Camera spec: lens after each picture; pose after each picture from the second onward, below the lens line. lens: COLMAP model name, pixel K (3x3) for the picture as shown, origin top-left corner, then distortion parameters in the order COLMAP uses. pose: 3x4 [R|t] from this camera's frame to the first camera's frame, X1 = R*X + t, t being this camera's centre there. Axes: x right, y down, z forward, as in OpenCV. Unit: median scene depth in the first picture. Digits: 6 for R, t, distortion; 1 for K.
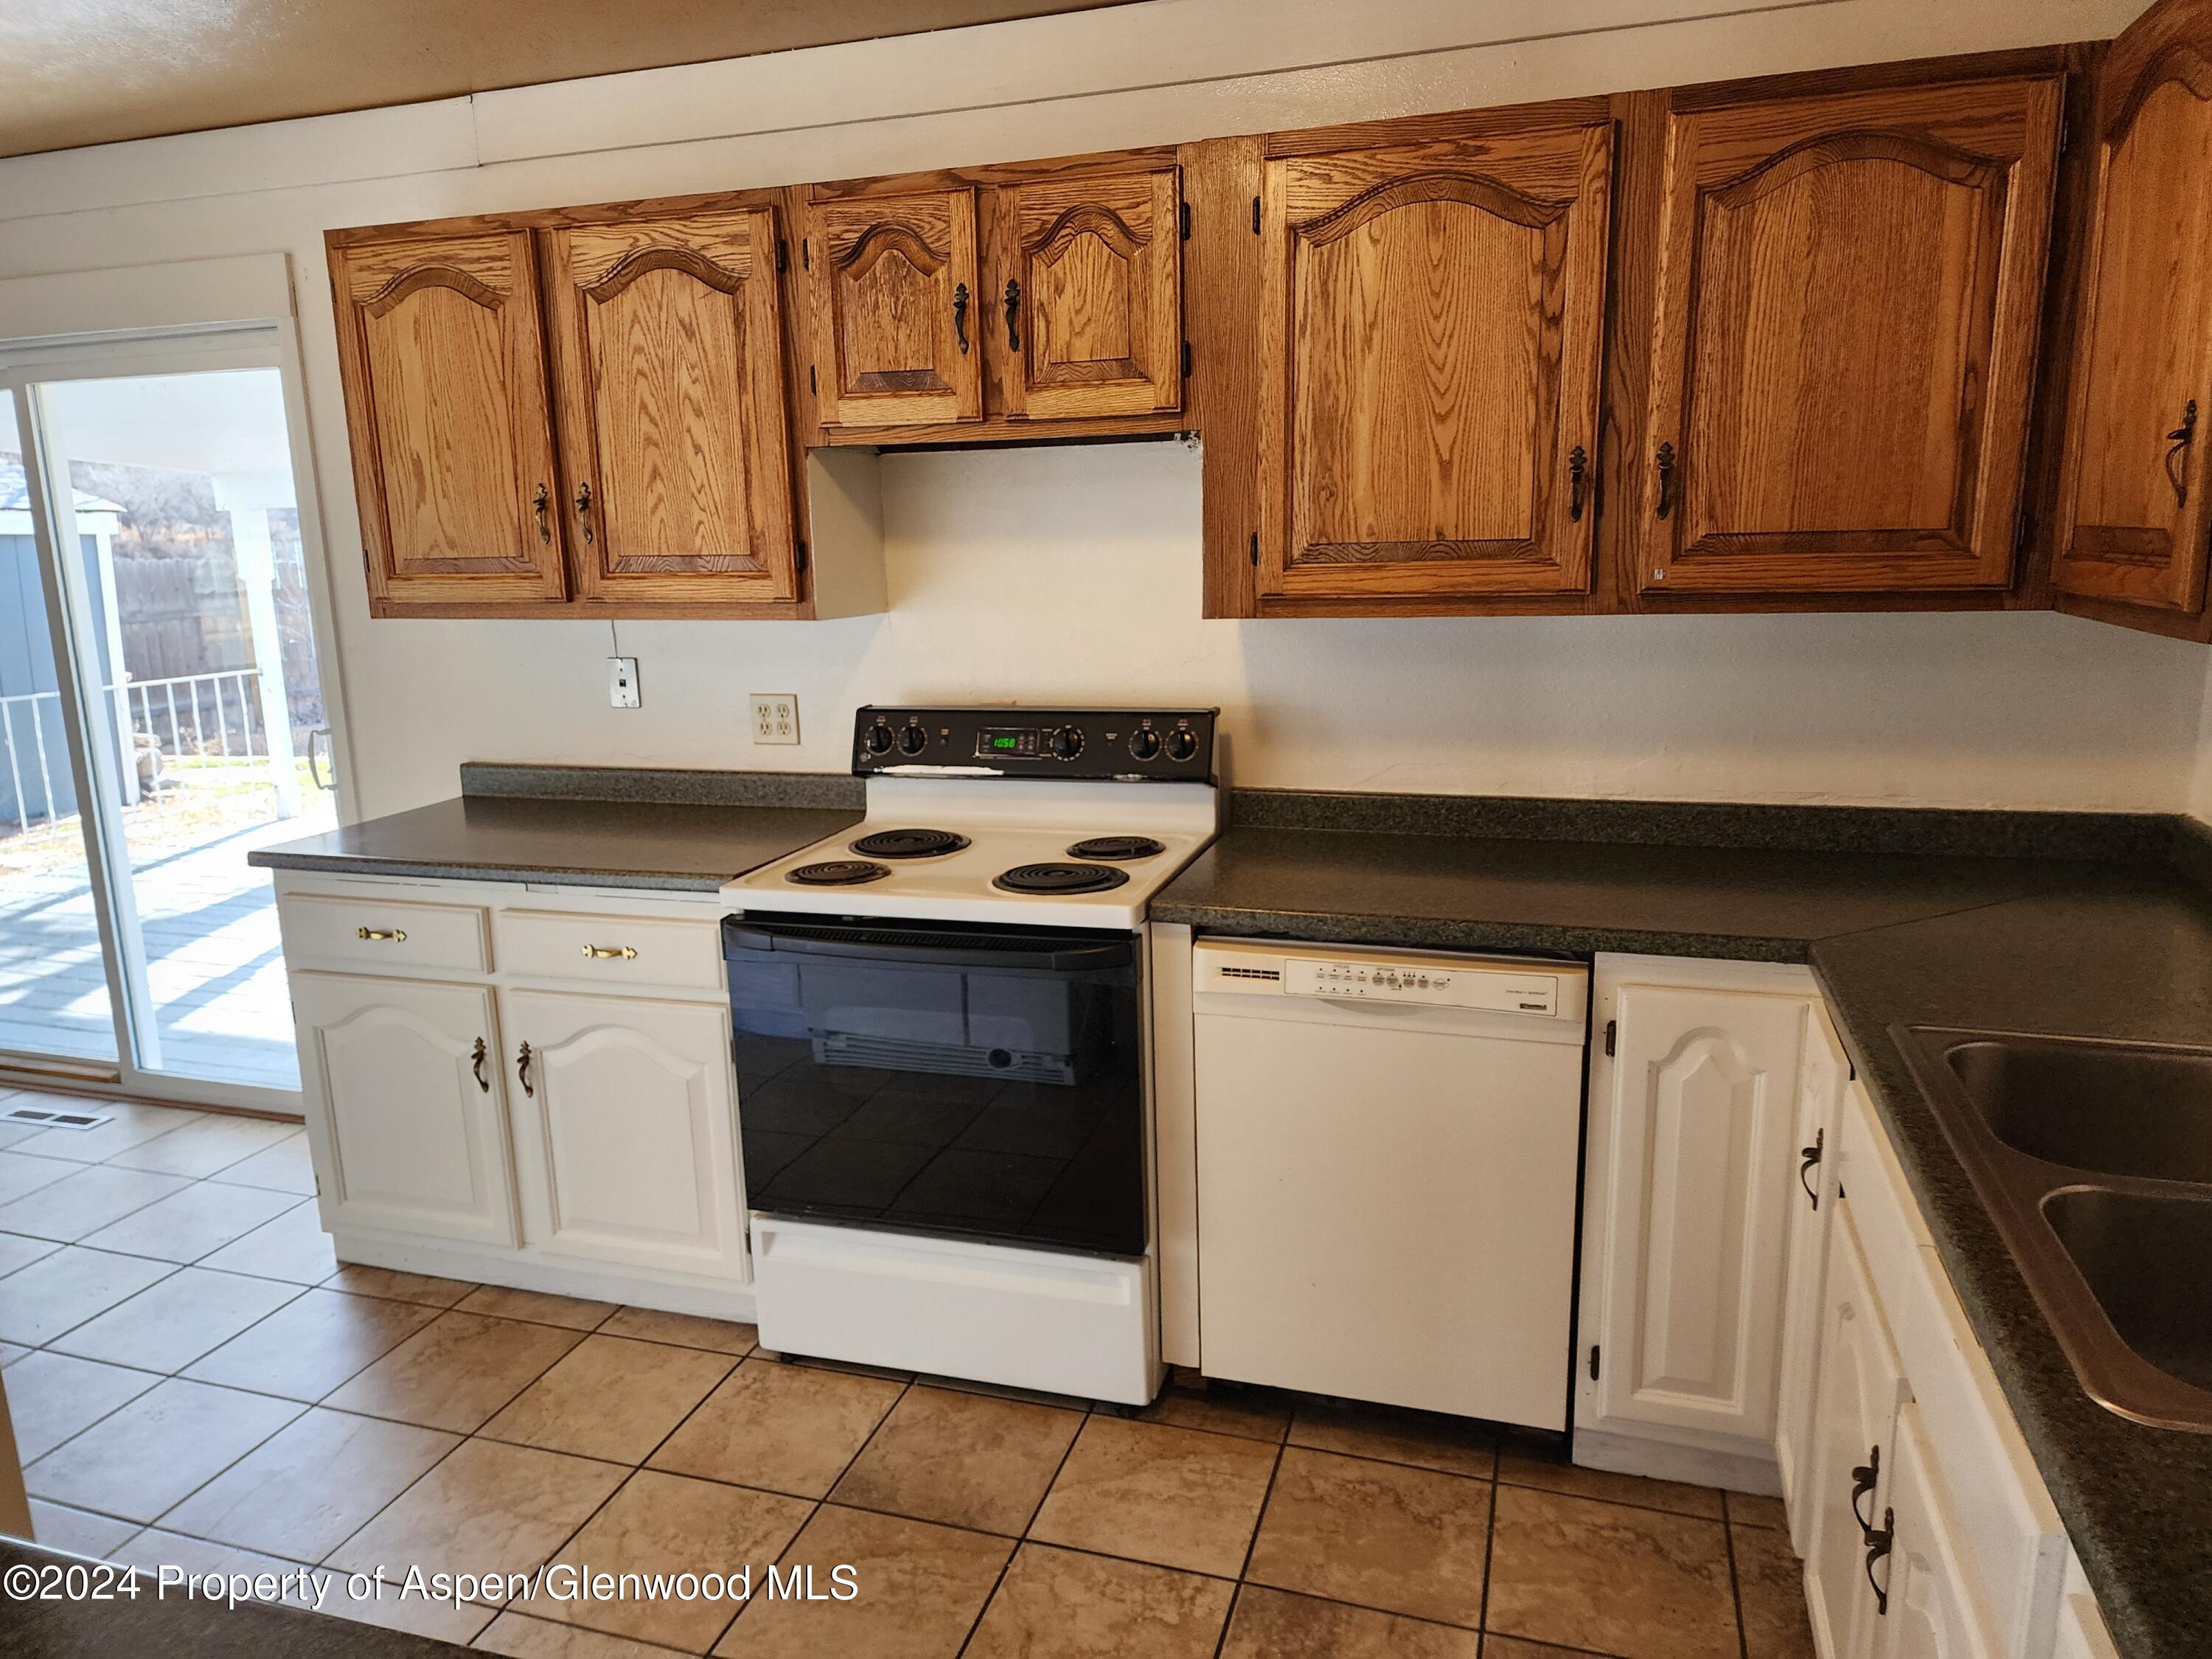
lens RADIAL K [[1481.6, 0, 1104.8], [0, 1481.6, 831.2], [0, 0, 1]] dist [0.069387, -0.063294]
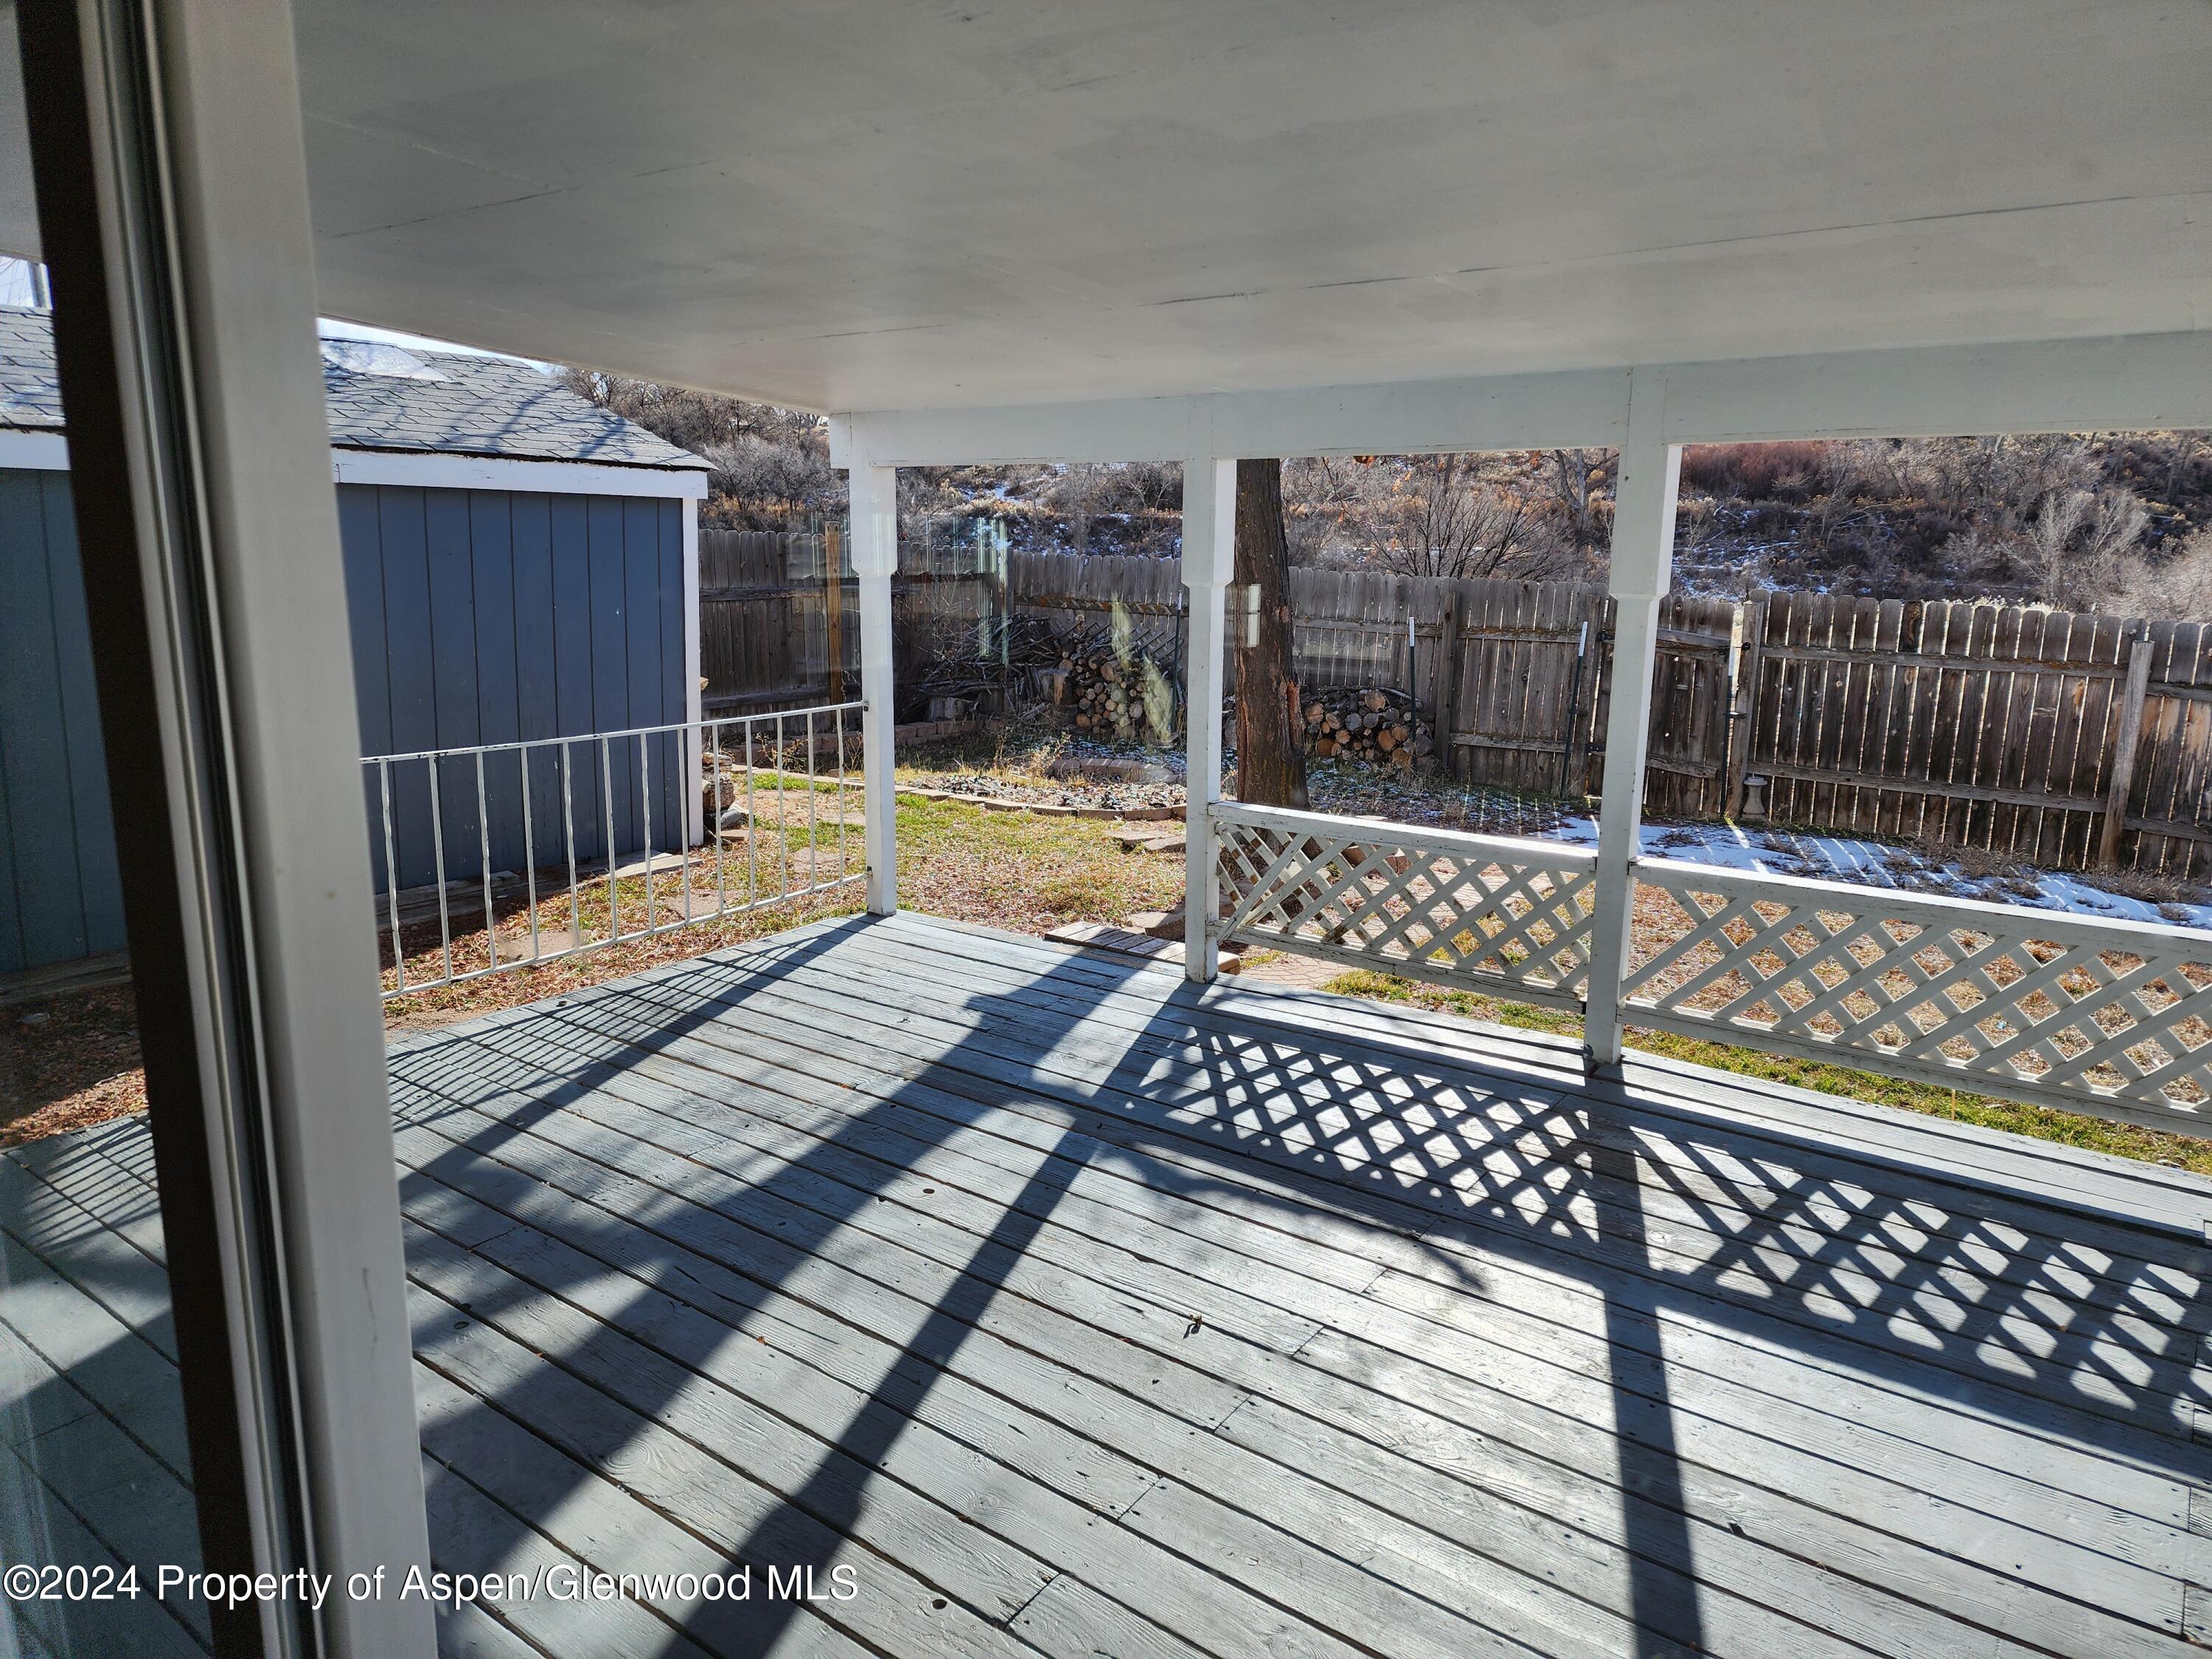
lens RADIAL K [[1481.6, 0, 1106.0], [0, 1481.6, 818.4], [0, 0, 1]] dist [0.069387, -0.063294]
pose [[0.947461, 0.091875, -0.306394, -0.160561], [-0.091833, 0.995668, 0.014587, -0.047679], [0.306407, 0.014317, 0.951793, 0.255807]]
